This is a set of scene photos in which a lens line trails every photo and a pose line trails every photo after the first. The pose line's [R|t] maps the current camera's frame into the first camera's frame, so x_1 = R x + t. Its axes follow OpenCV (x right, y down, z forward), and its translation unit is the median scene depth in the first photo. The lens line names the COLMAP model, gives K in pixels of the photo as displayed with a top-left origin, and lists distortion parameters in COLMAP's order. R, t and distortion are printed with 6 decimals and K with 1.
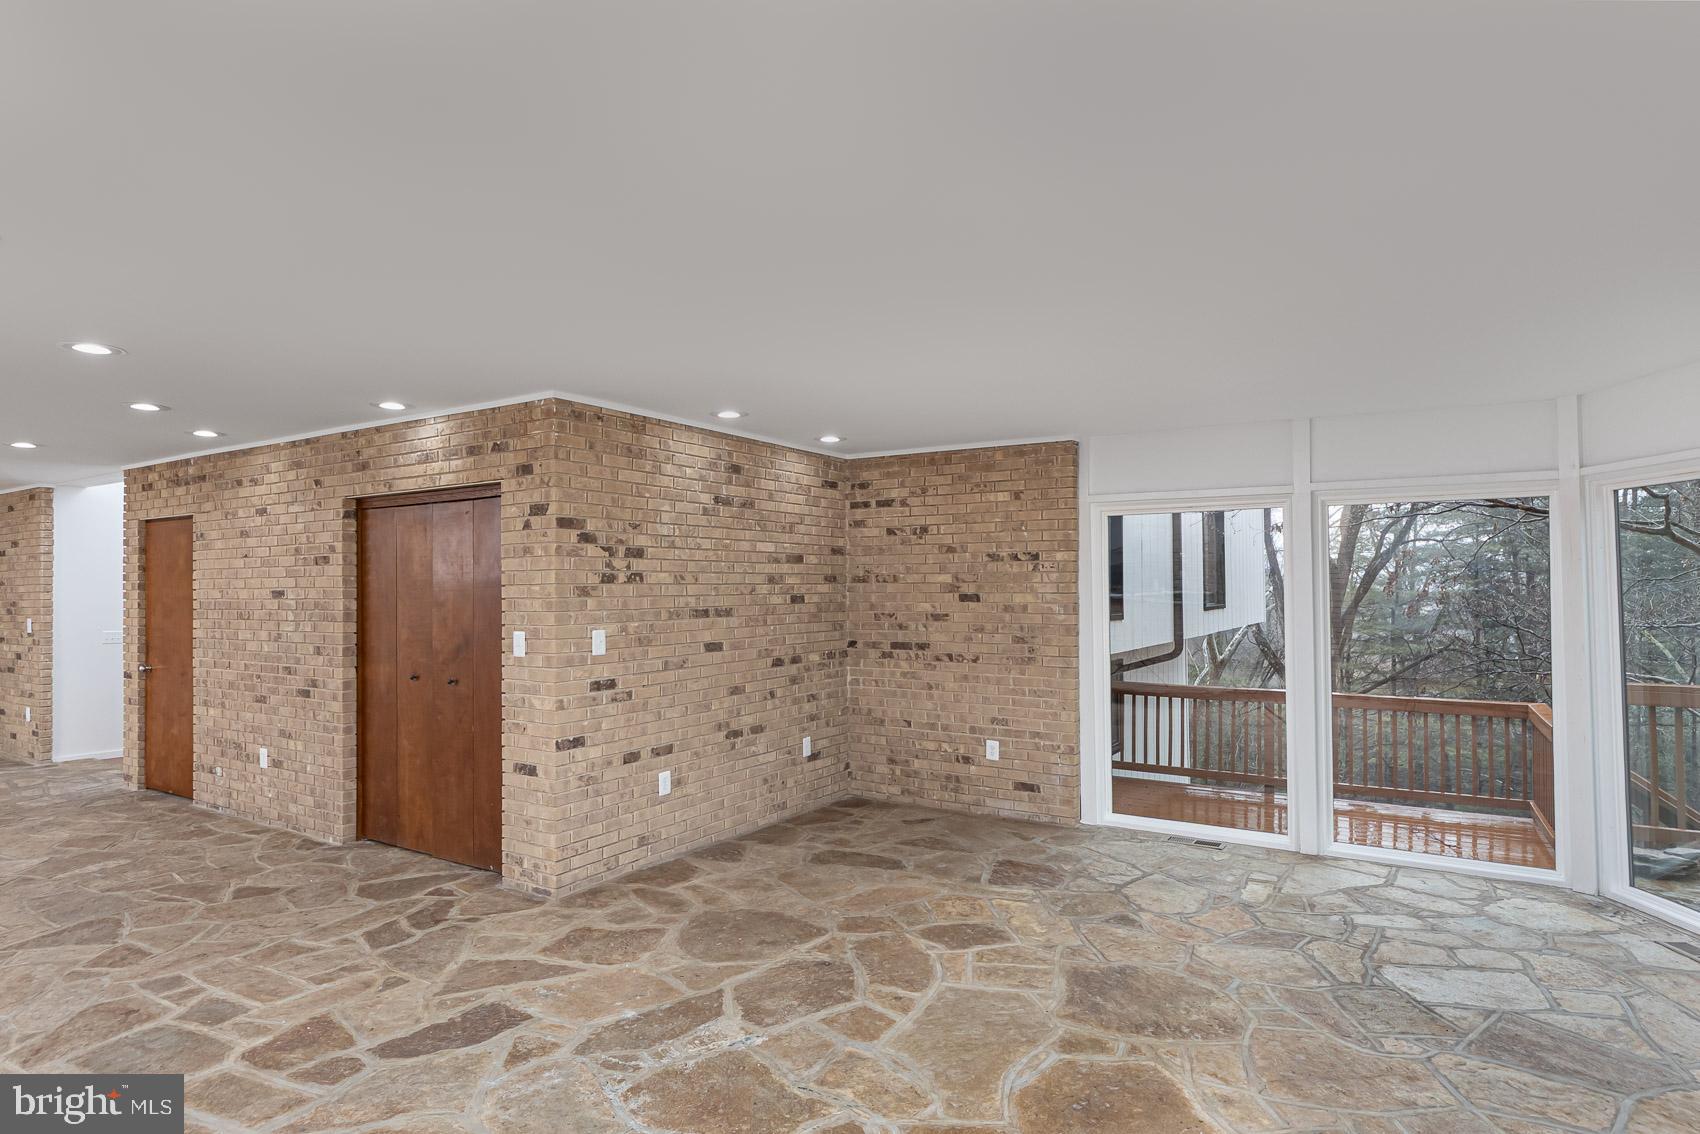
lens RADIAL K [[942.1, 0, 846.8], [0, 942.1, 568.4], [0, 0, 1]] dist [0.010128, 0.000105]
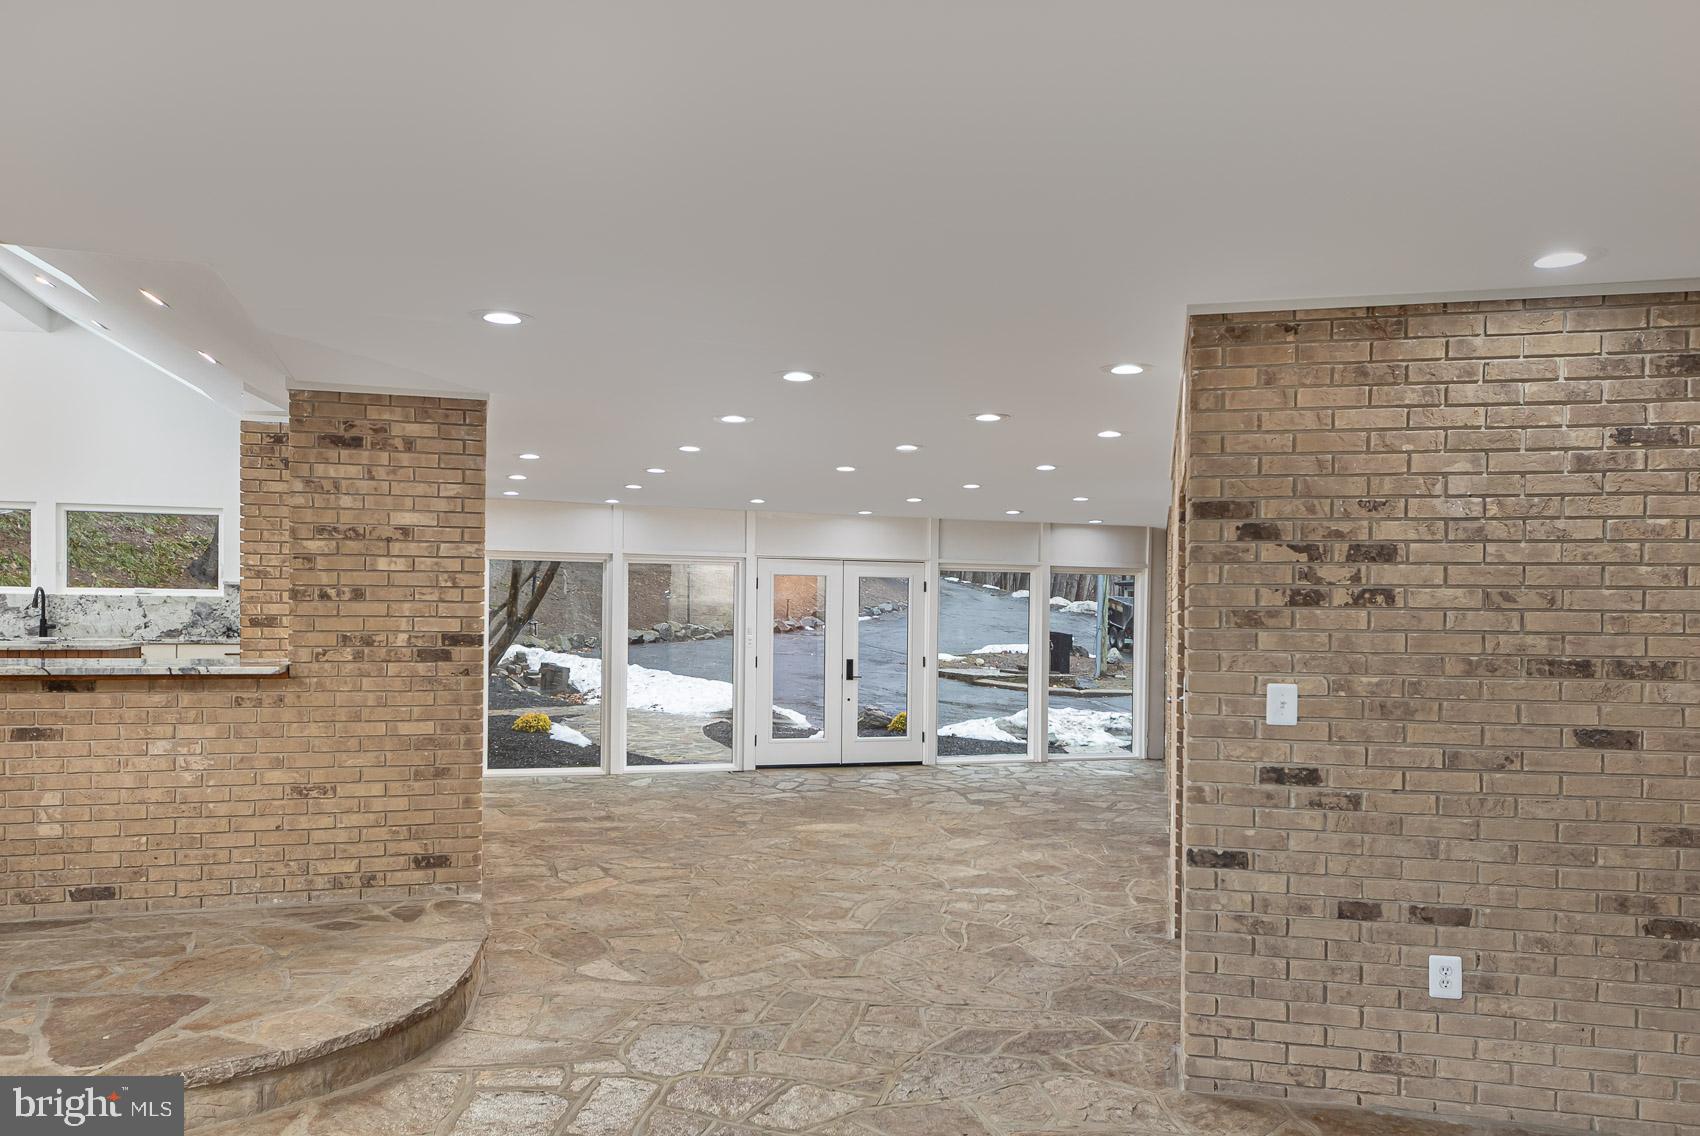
lens RADIAL K [[1219.0, 0, 819.6], [0, 1219.0, 625.8], [0, 0, 1]] dist [0.002304, 0.000714]
pose [[0.309782, 0.019922, -0.950599, 0.326740], [0.006060, 0.999719, 0.022927, 0.007275], [0.950788, -0.012863, 0.309574, 0.405359]]
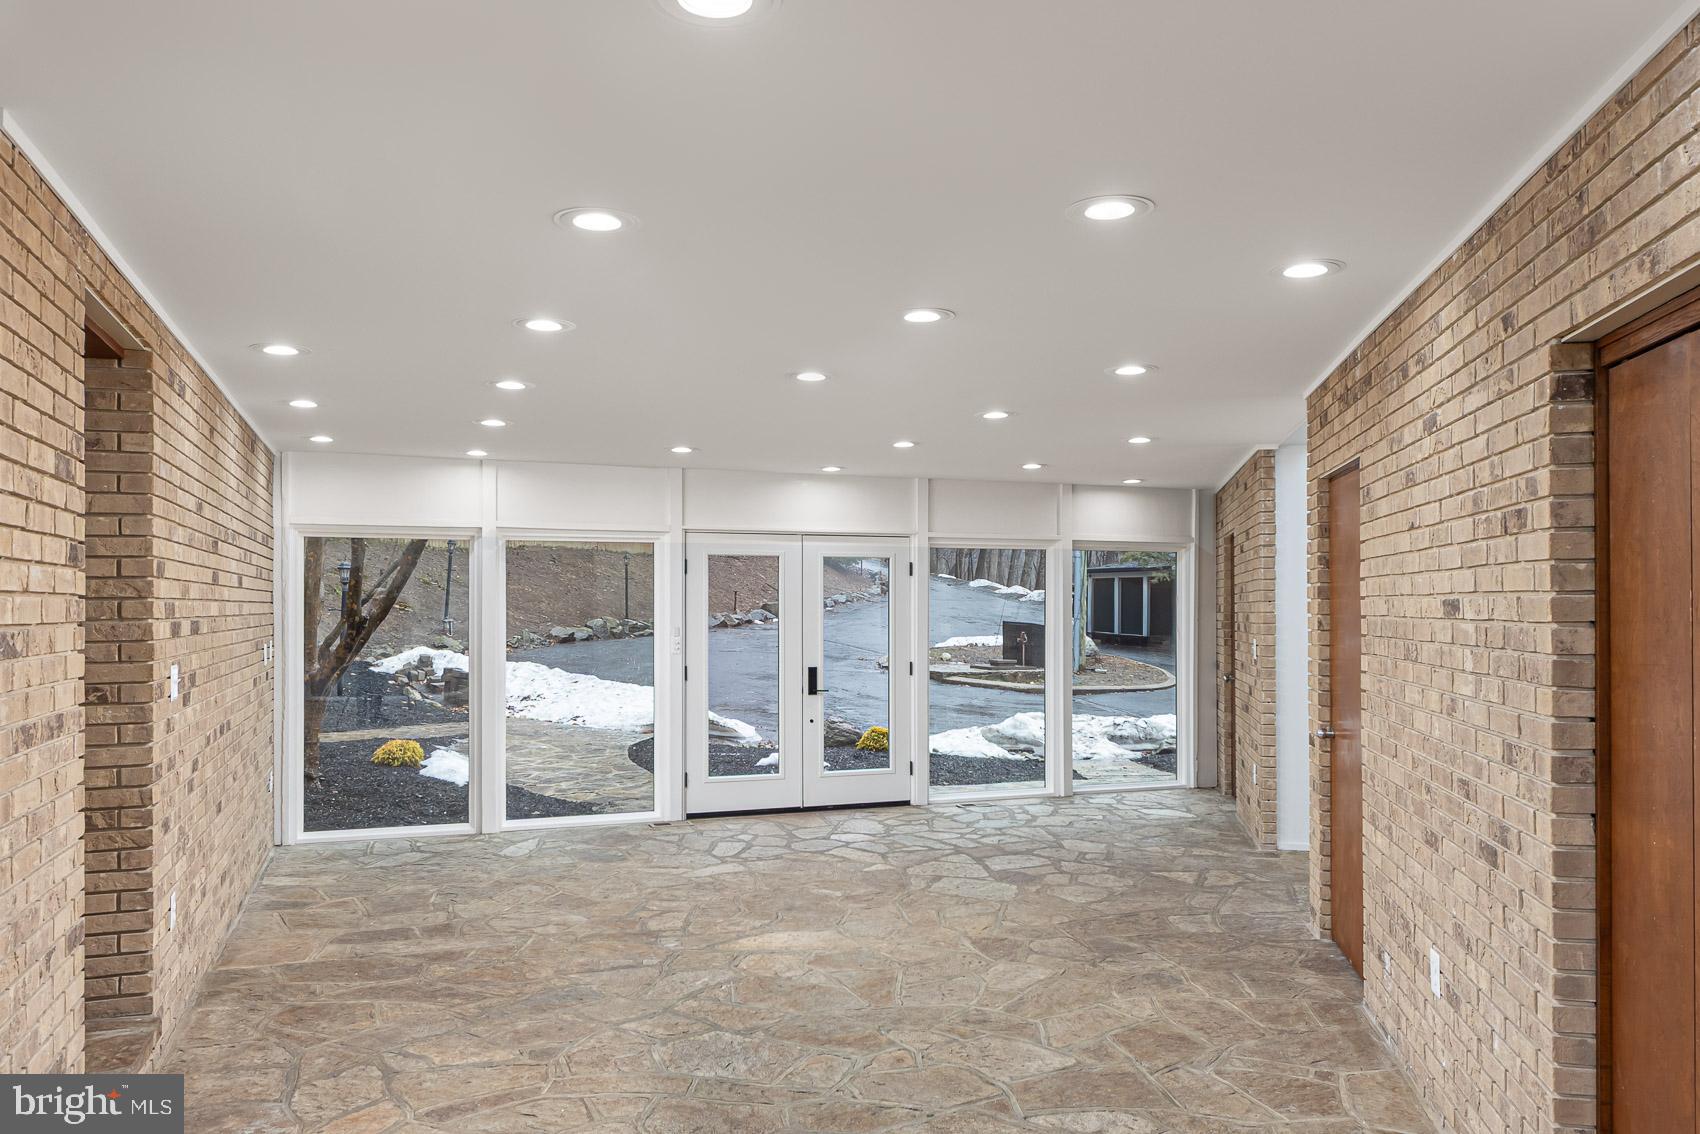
lens RADIAL K [[1219.0, 0, 864.8], [0, 1219.0, 609.7], [0, 0, 1]] dist [0.002304, 0.000714]
pose [[0.383019, 0.009210, -0.923695, -0.201986], [0.018251, 0.999680, 0.017535, 0.014078], [0.923560, -0.023575, 0.382728, 0.575644]]
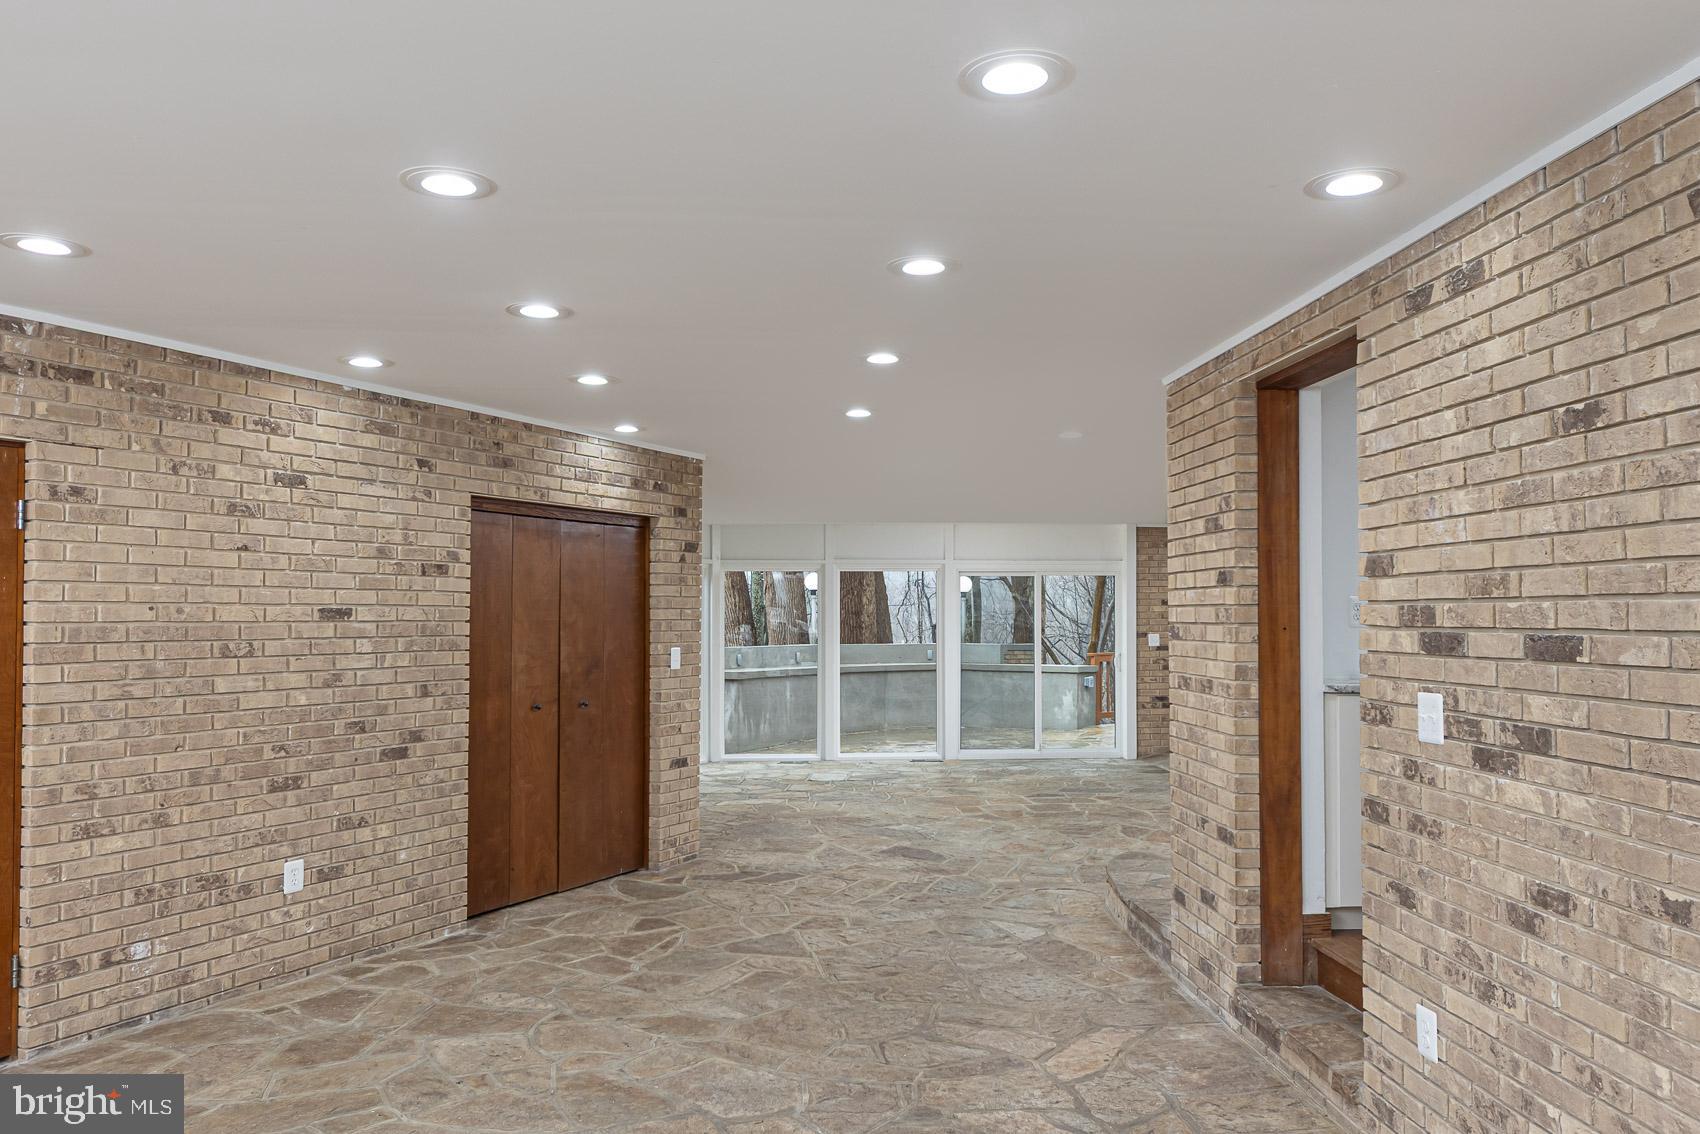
lens RADIAL K [[1219.0, 0, 845.1], [0, 1219.0, 582.3], [0, 0, 1]] dist [0.002304, 0.000714]
pose [[-0.092728, 0.036346, 0.995028, -1.575607], [-0.020651, 0.999048, -0.038417, 0.032577], [-0.995477, -0.024111, -0.091889, 0.775970]]
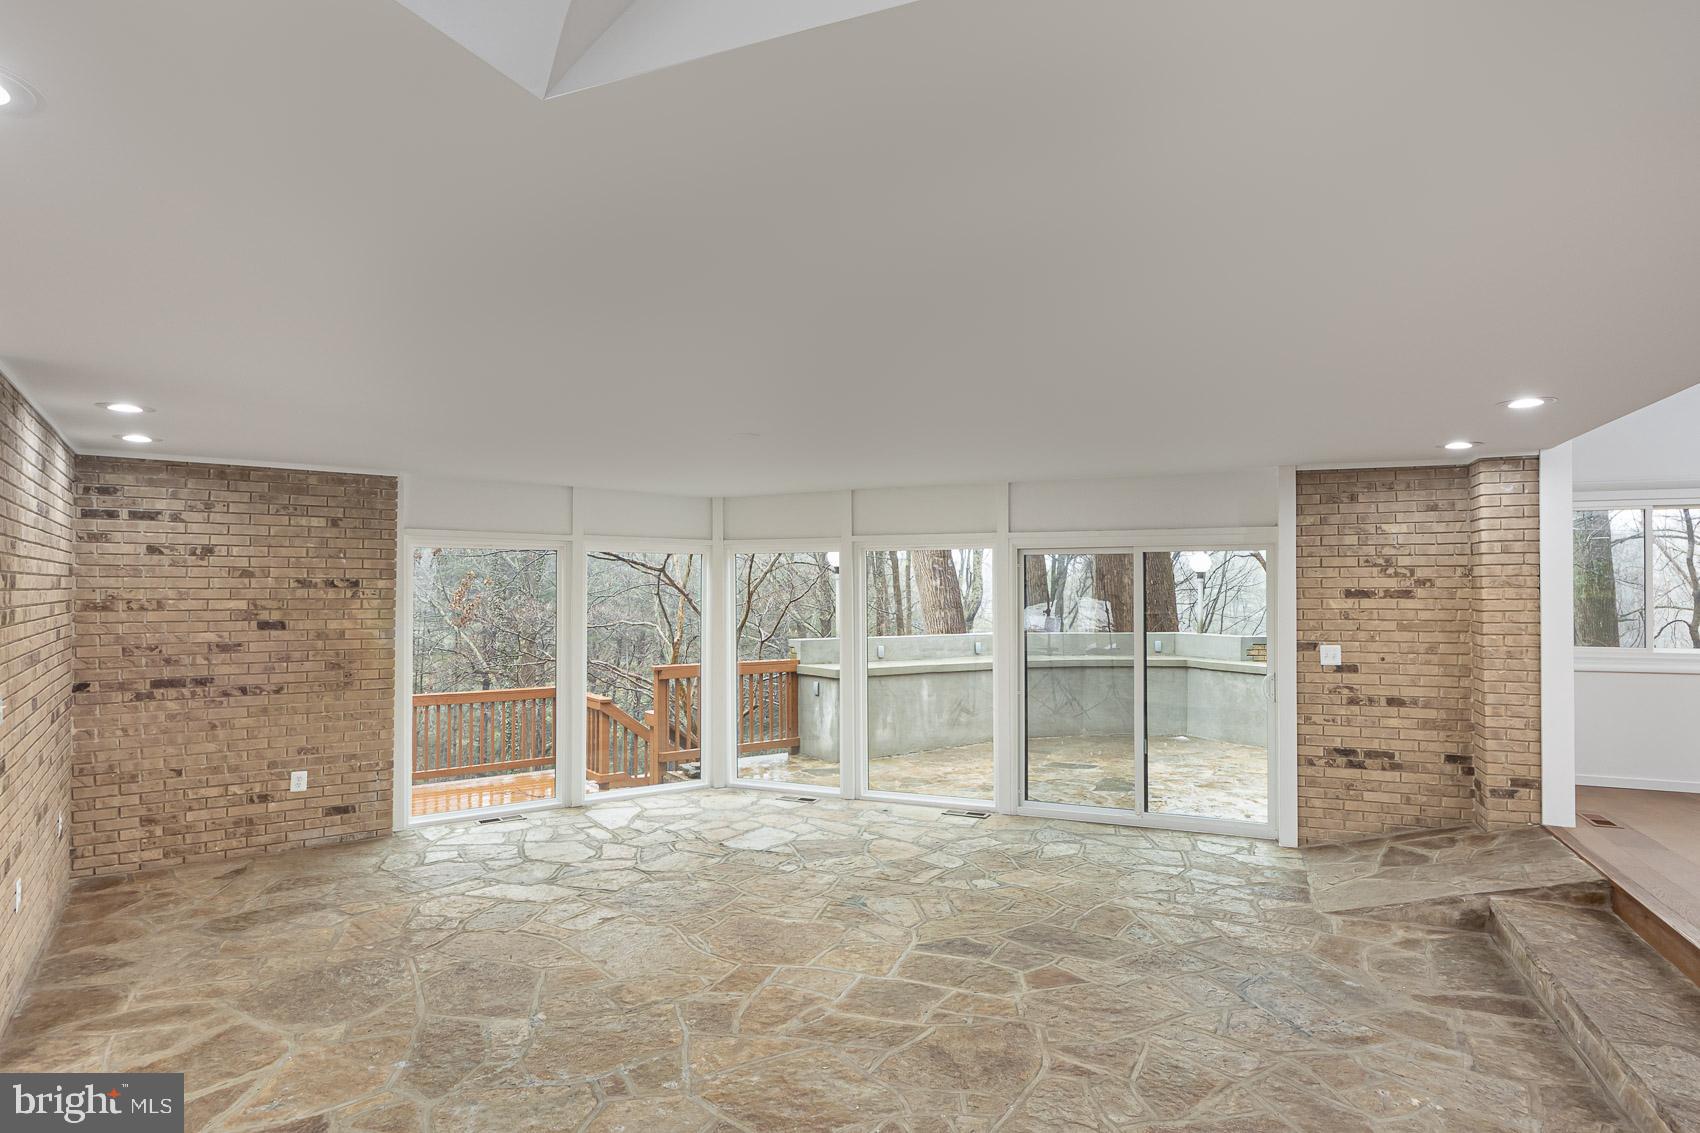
lens RADIAL K [[942.1, 0, 844.6], [0, 942.1, 575.5], [0, 0, 1]] dist [0.010128, 0.000105]
pose [[0.374749, 0.017613, 0.926959, -0.603719], [-0.021455, 0.999717, -0.010322, -0.024269], [-0.926878, -0.016020, 0.375021, 0.127620]]
